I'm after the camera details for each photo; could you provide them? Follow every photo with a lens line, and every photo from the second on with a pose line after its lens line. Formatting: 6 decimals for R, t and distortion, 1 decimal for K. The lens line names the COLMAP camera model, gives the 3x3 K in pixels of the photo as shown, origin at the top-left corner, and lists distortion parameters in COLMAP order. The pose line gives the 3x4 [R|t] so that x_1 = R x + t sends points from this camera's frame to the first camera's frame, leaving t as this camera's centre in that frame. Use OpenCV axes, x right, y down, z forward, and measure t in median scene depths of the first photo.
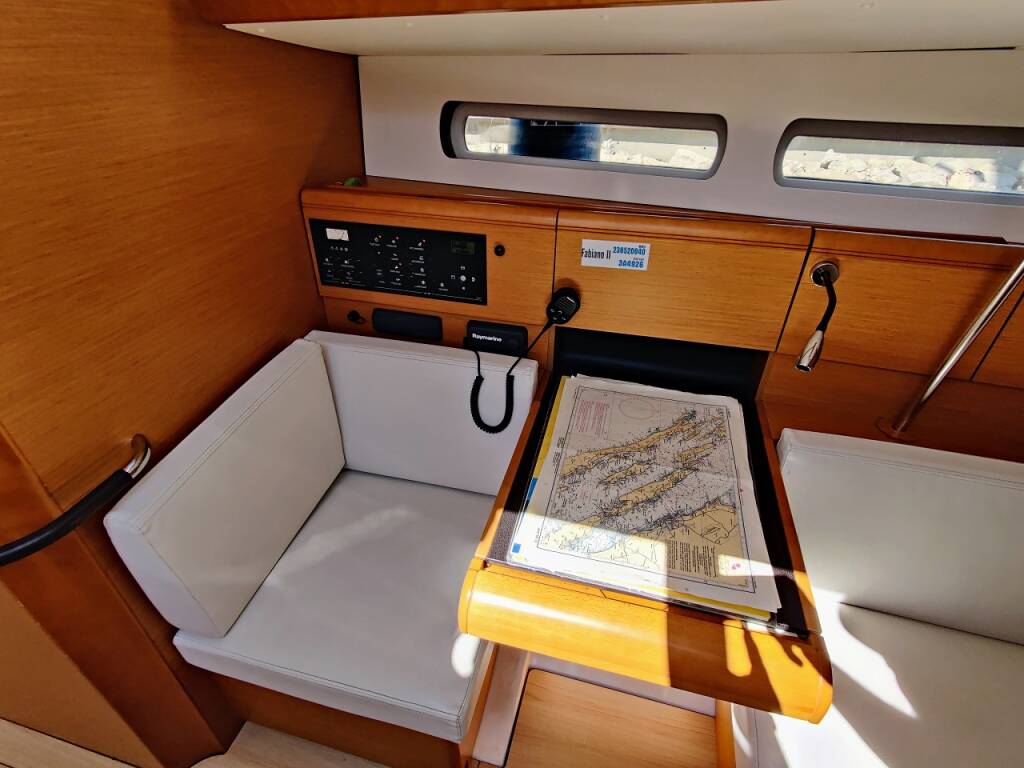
lens RADIAL K [[515.3, 0, 514.4], [0, 515.3, 384.5], [0, 0, 1]] dist [0.000558, 0.000192]
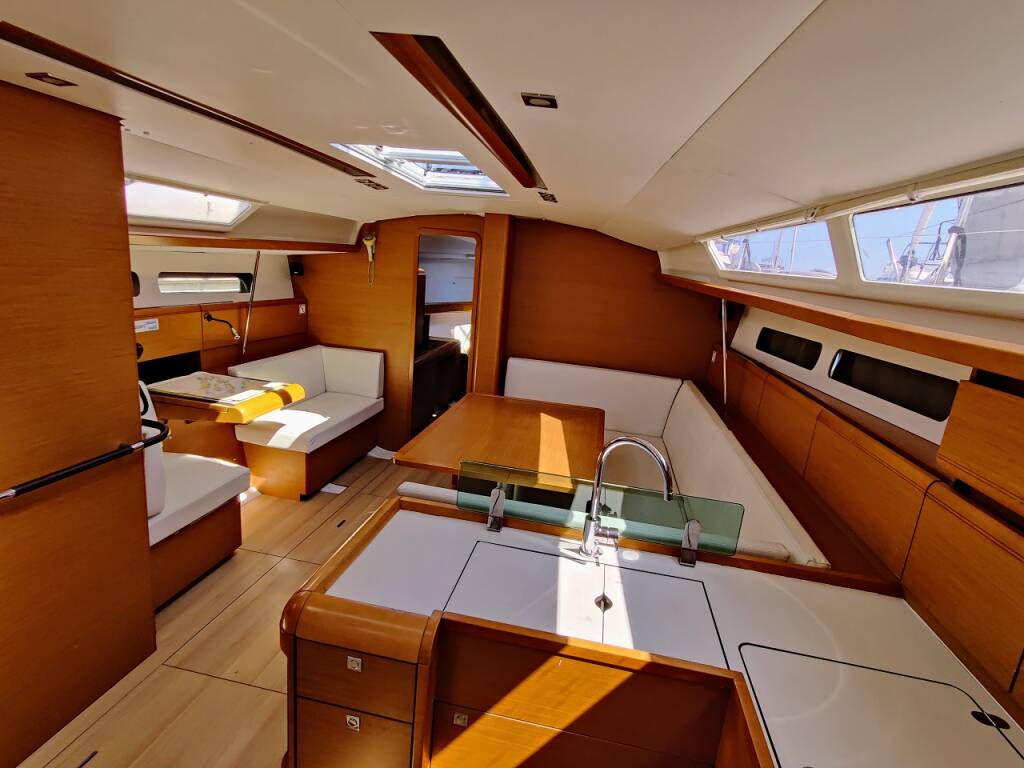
lens RADIAL K [[515.3, 0, 514.4], [0, 515.3, 384.5], [0, 0, 1]] dist [0.000558, 0.000192]
pose [[-0.066641, -0.248289, 0.966391, -2.551463], [0.480126, 0.841059, 0.249197, 0.230385], [-0.874665, 0.480596, 0.063161, -0.591326]]
